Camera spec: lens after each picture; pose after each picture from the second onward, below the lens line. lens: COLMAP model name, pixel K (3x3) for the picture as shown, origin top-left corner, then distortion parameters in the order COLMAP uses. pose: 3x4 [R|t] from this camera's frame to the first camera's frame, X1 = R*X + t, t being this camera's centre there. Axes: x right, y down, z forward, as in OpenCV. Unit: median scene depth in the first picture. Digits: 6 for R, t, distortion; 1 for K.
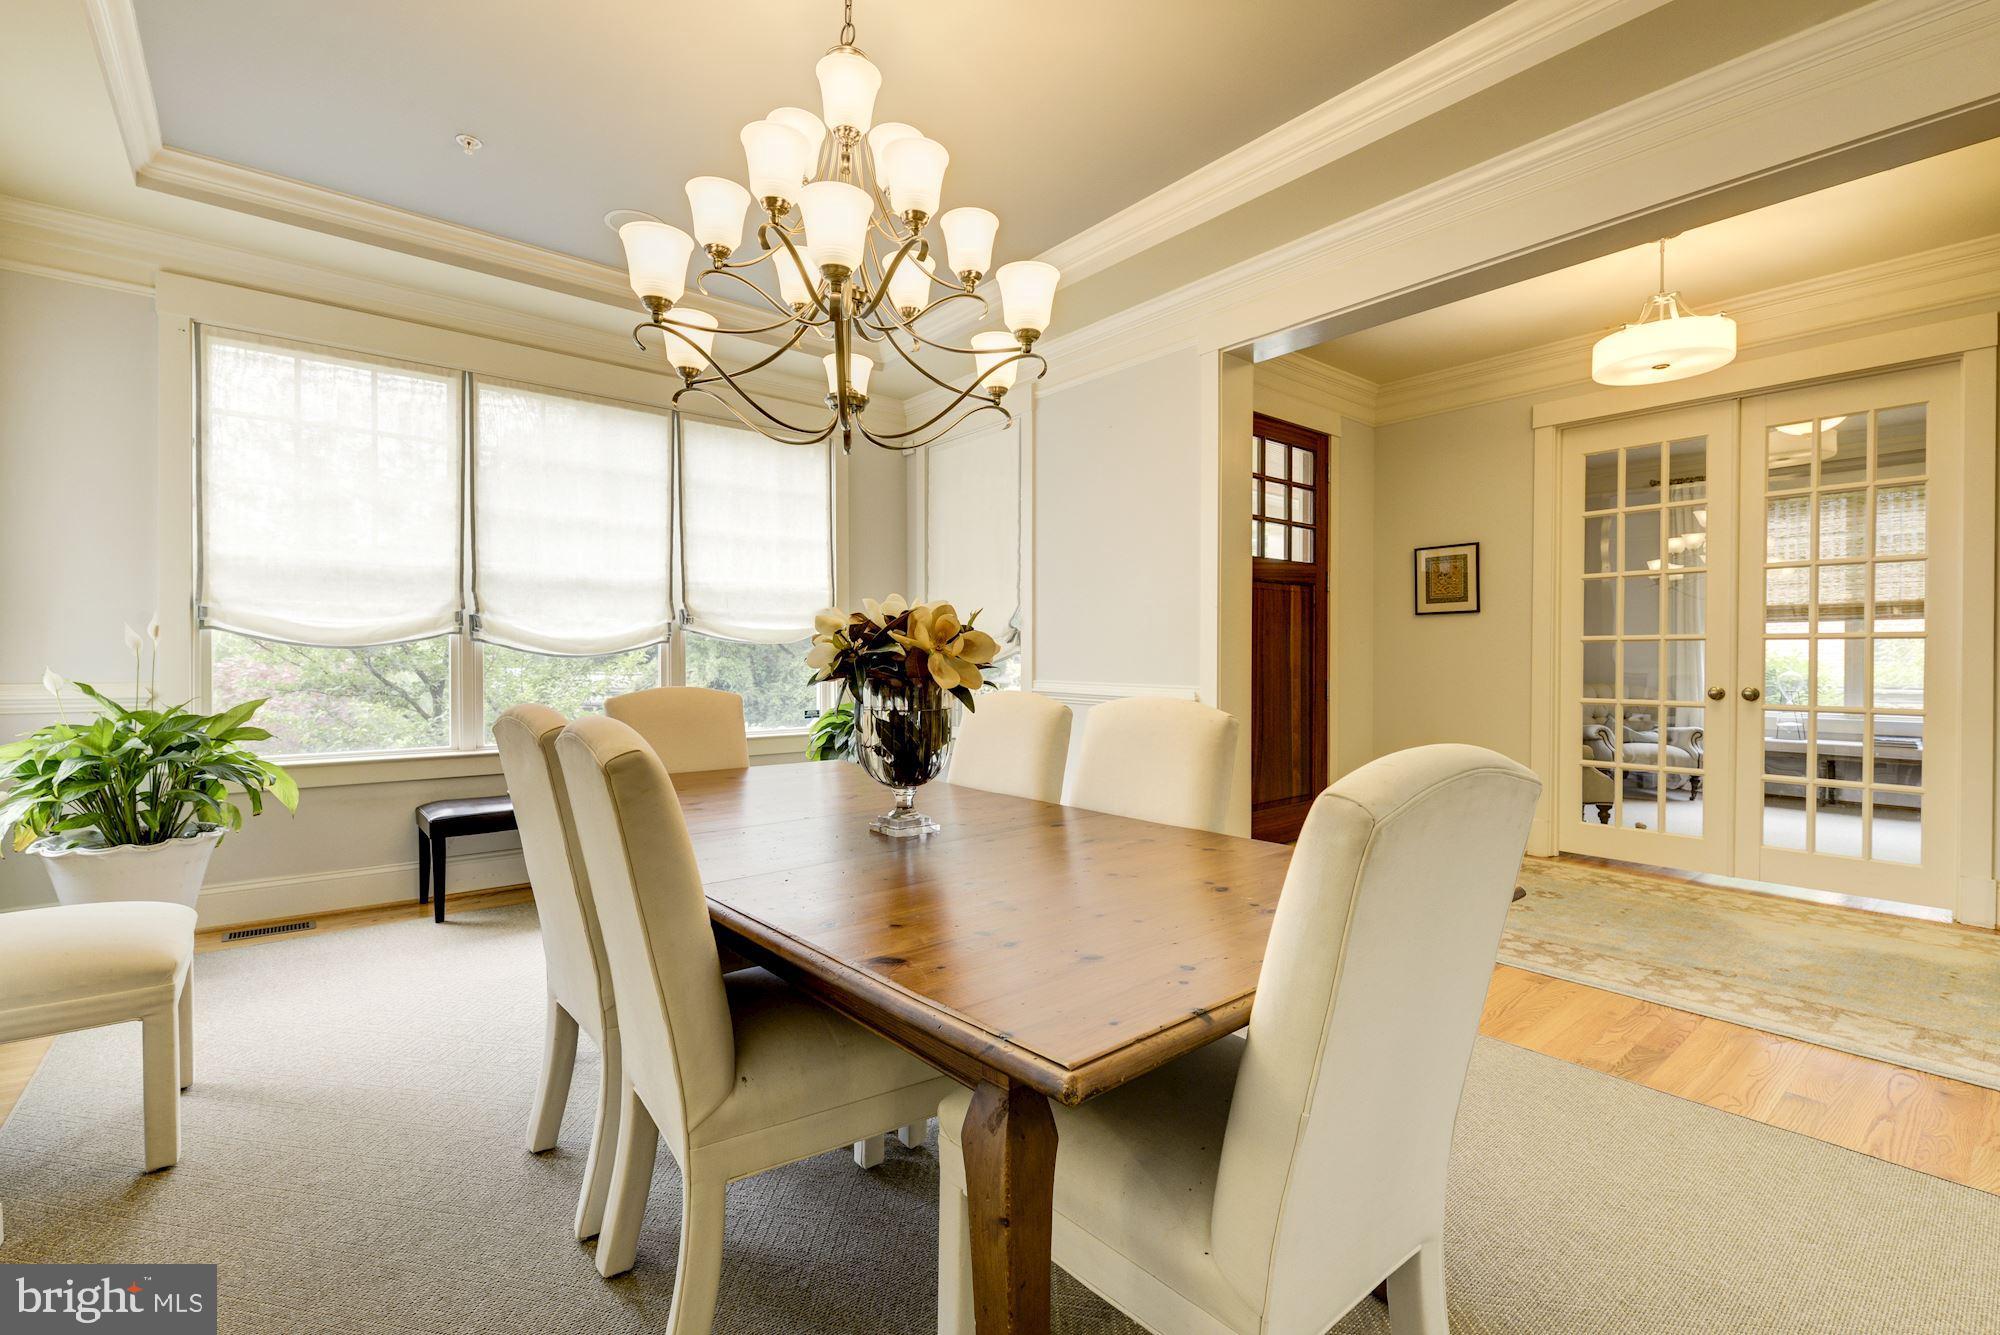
lens RADIAL K [[869.3, 0, 1002.5], [0, 869.3, 662.3], [0, 0, 1]] dist [0.000065, 0.000050]
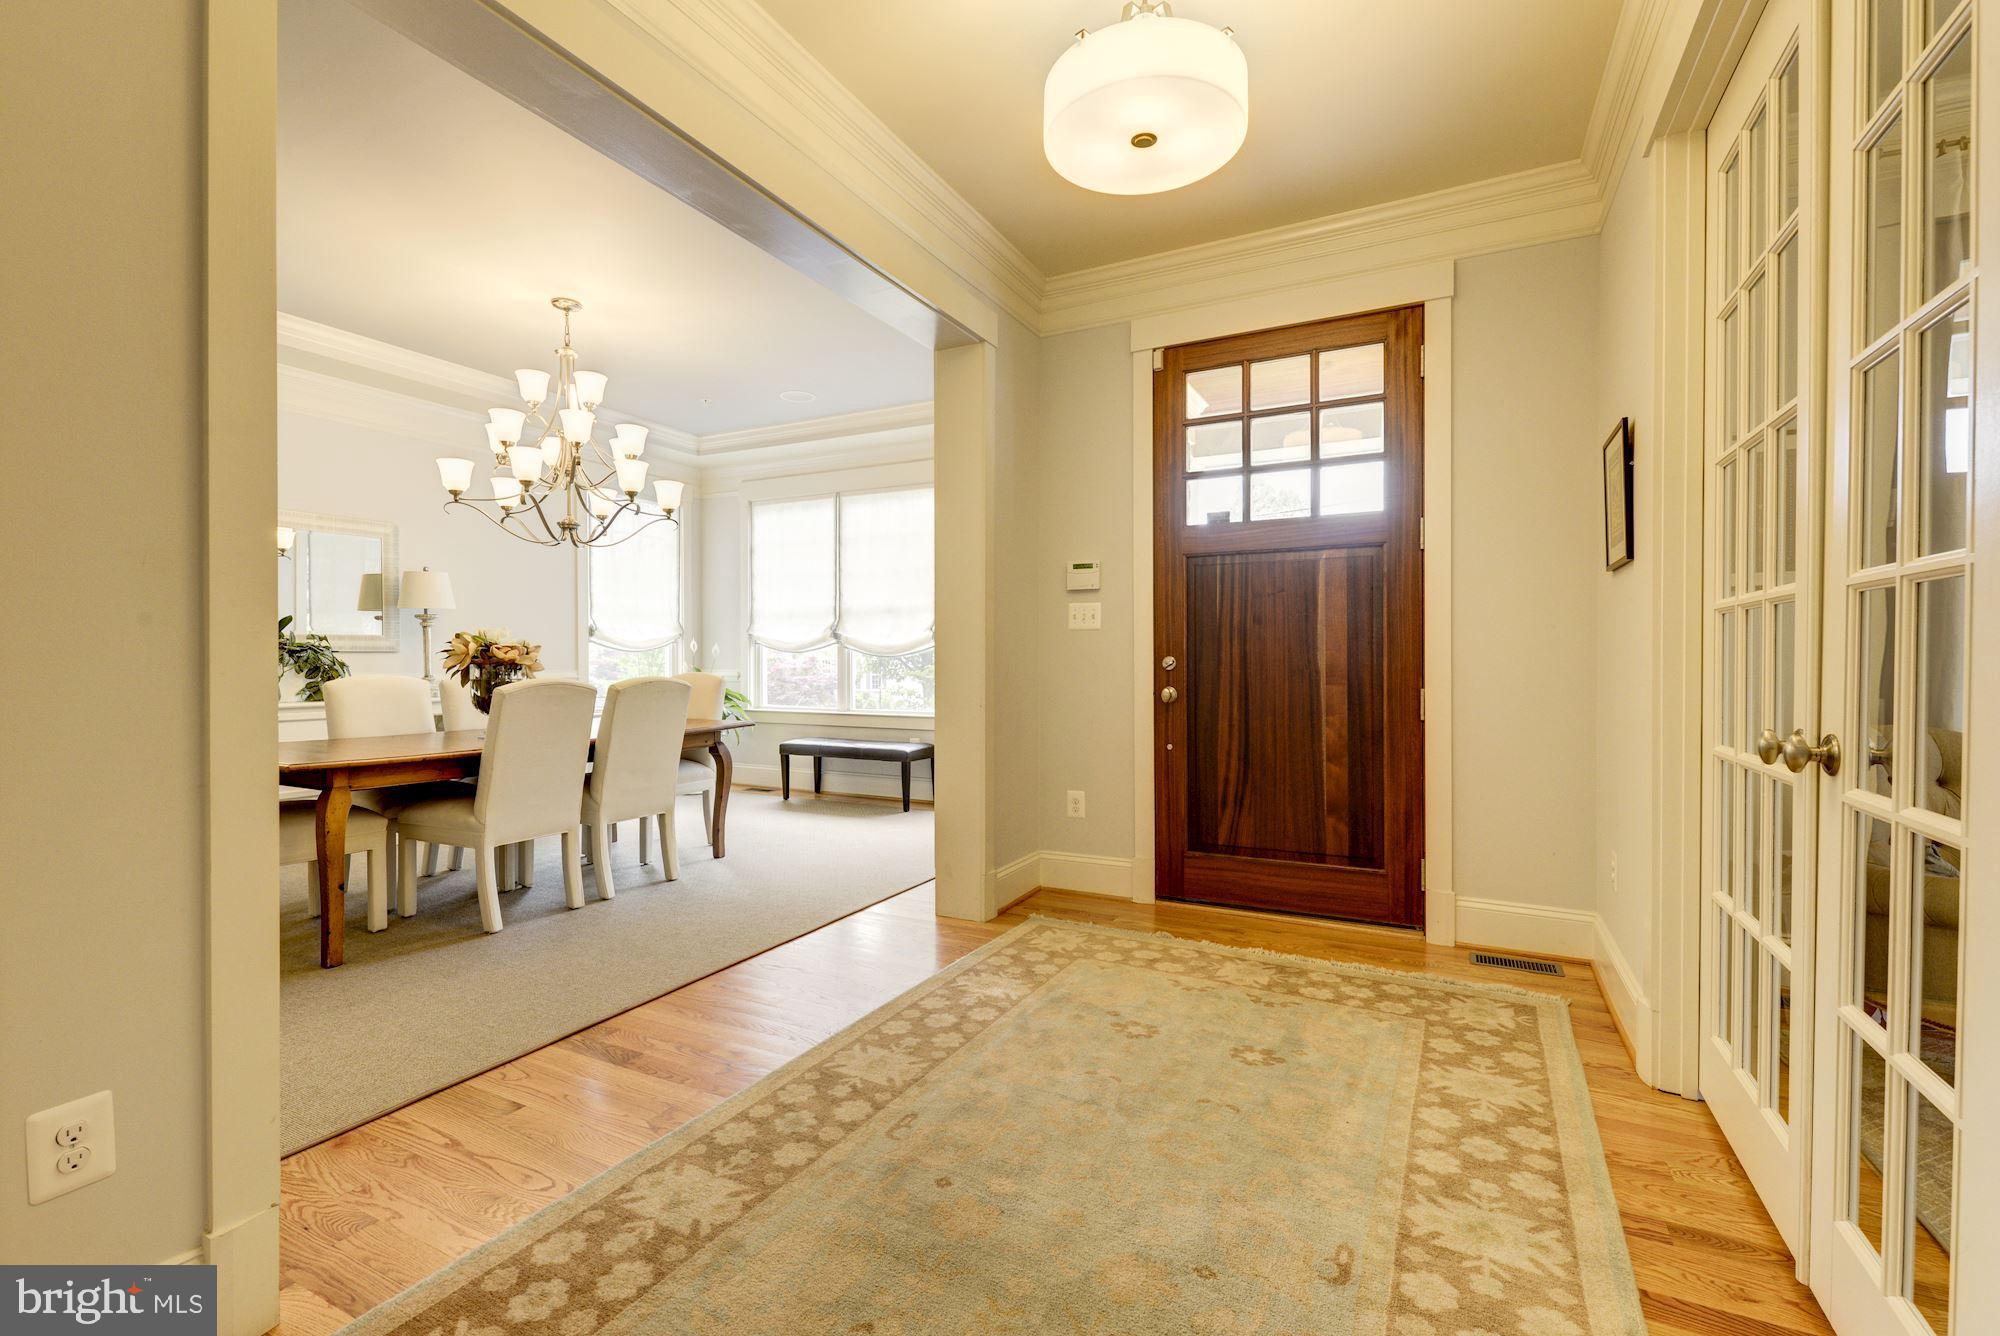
lens RADIAL K [[869.3, 0, 1006.8], [0, 869.3, 671.4], [0, 0, 1]] dist [0.000065, 0.000050]
pose [[0.395089, 0.008931, -0.918599, 1.135789], [-0.011154, 0.999926, 0.004924, 0.010176], [0.918575, 0.008300, 0.395160, 0.639808]]
